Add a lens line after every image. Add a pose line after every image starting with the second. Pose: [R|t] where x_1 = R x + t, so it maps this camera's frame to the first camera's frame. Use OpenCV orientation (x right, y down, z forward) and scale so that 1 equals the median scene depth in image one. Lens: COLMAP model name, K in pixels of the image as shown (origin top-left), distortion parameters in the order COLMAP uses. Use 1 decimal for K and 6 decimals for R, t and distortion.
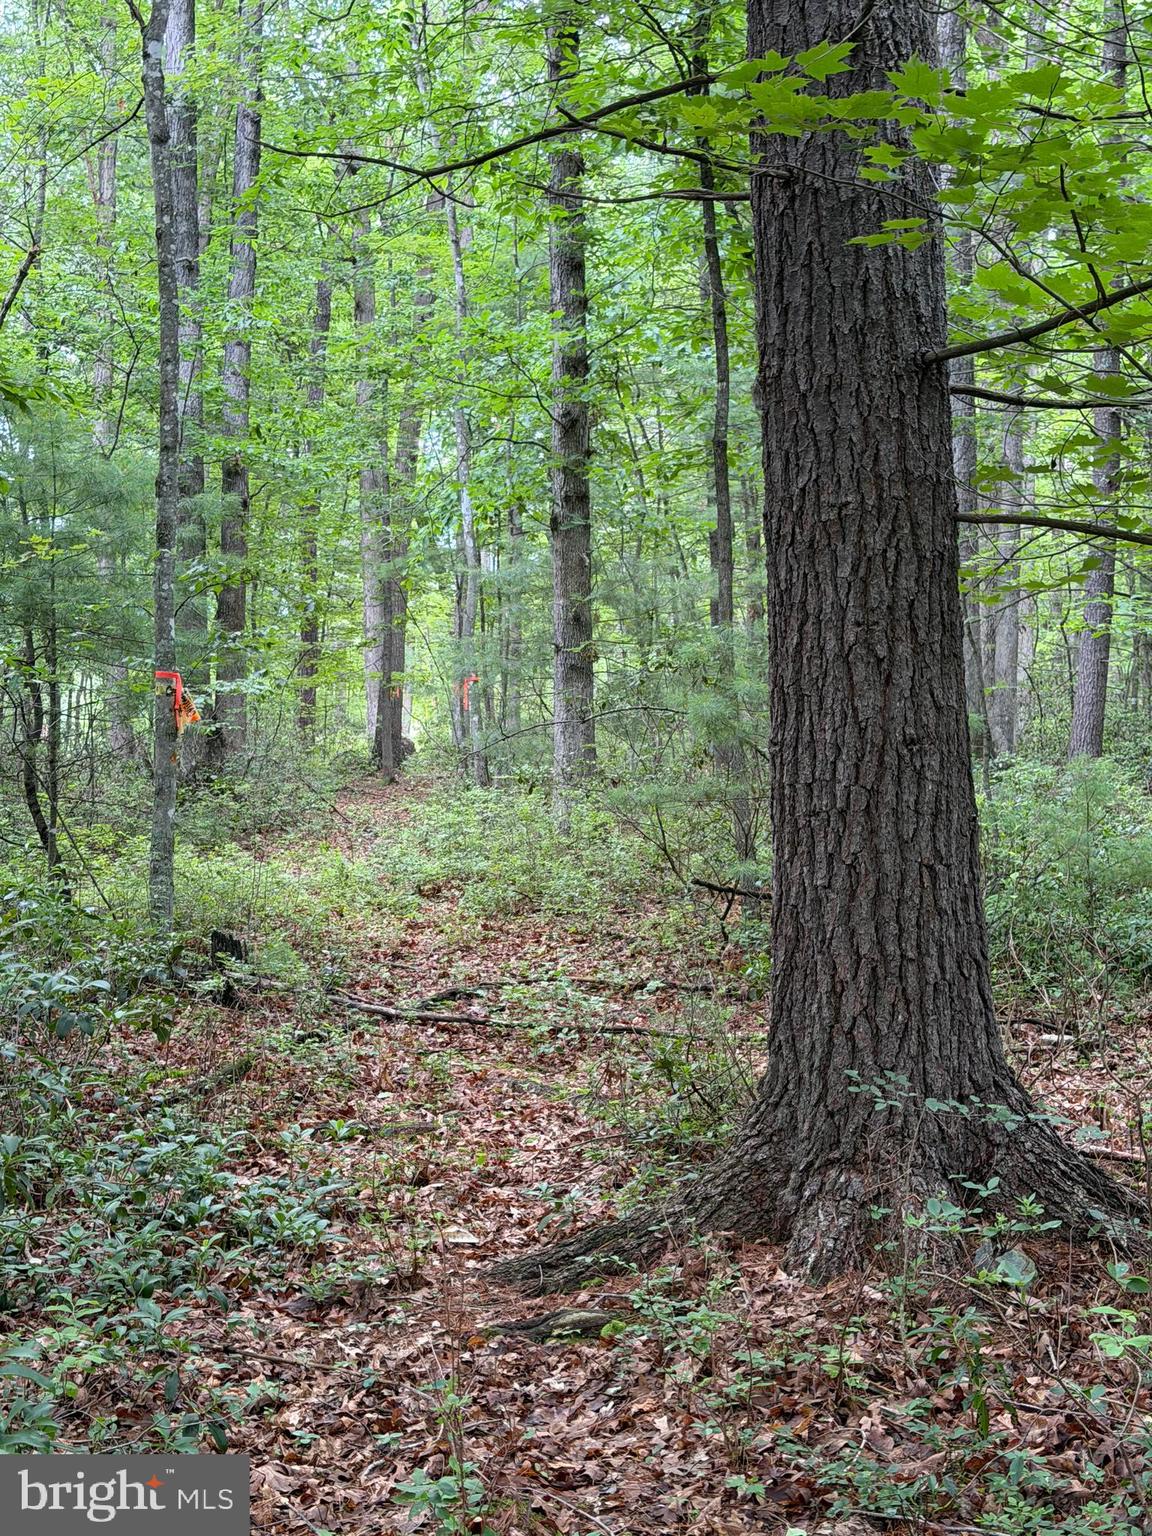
lens RADIAL K [[2325.8, 0, 576.0], [0, 2325.8, 769.5], [0, 0, 1]] dist [0.004044, 0.000000]
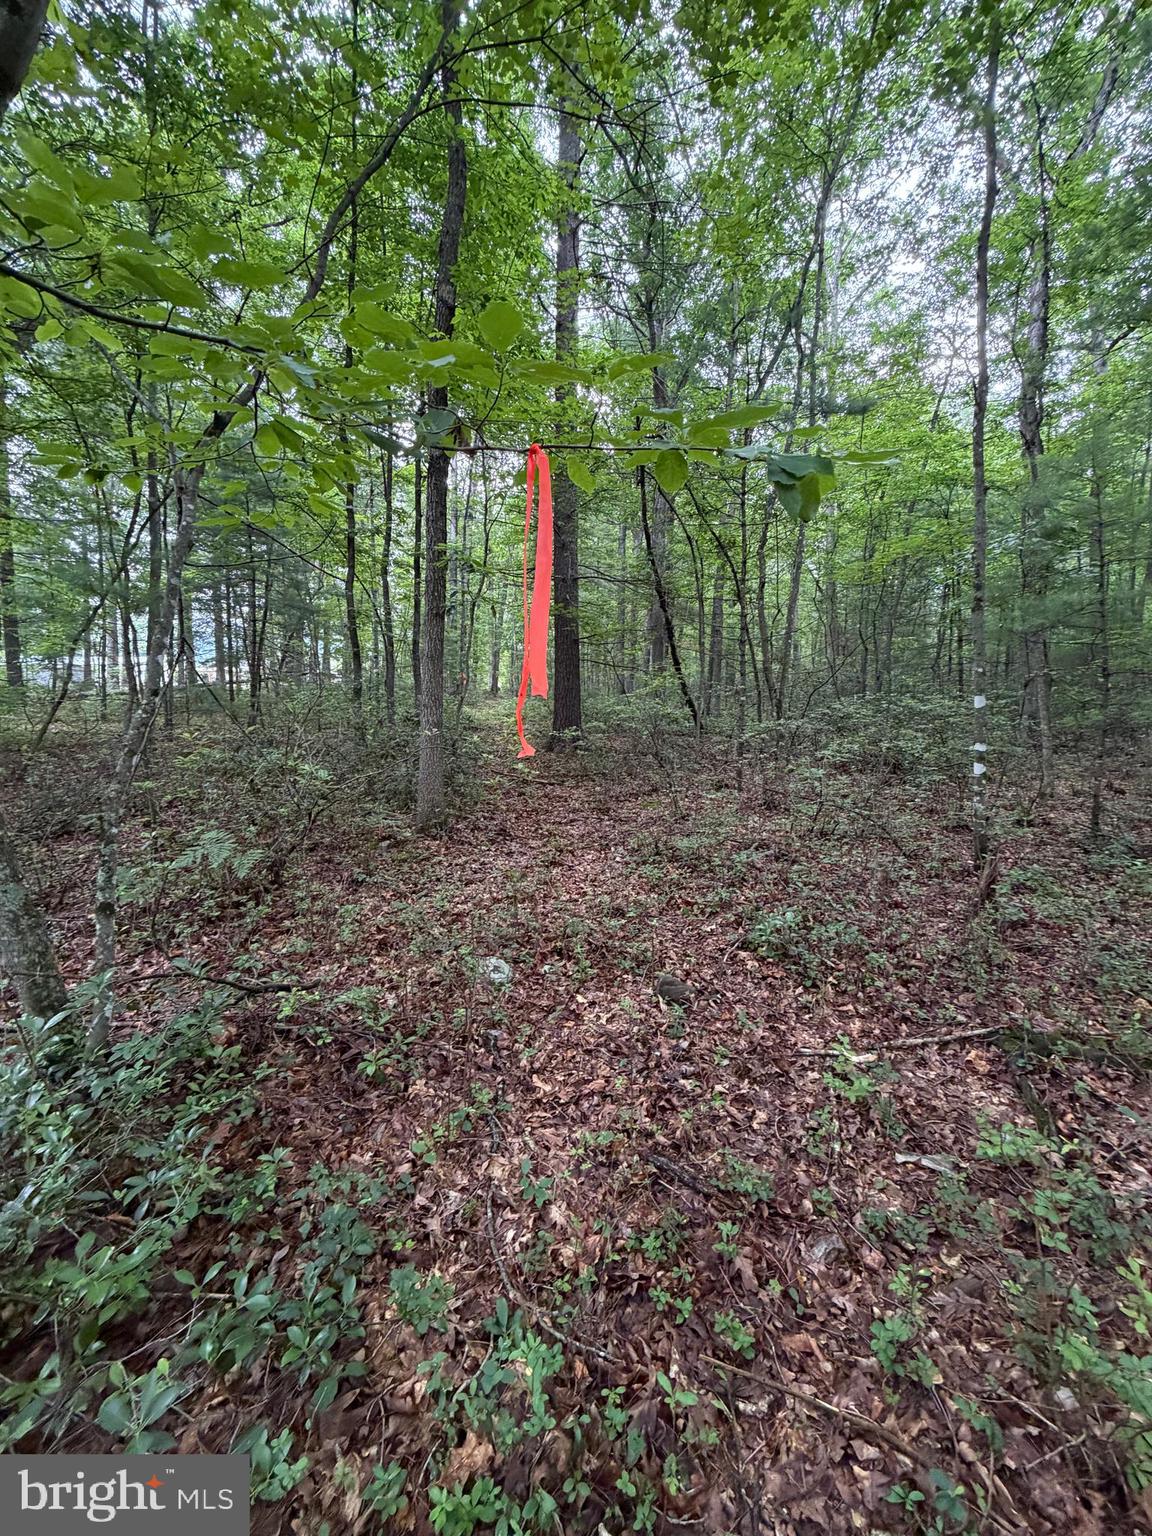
lens RADIAL K [[612.0, 0, 577.5], [0, 612.0, 766.0], [0, 0, 1]] dist [0.000745, 0.000130]
pose [[0.998009, 0.016772, 0.060793, 0.007440], [-0.023484, 0.993495, 0.111425, 0.003102], [-0.058529, -0.112630, 0.991912, -0.170392]]
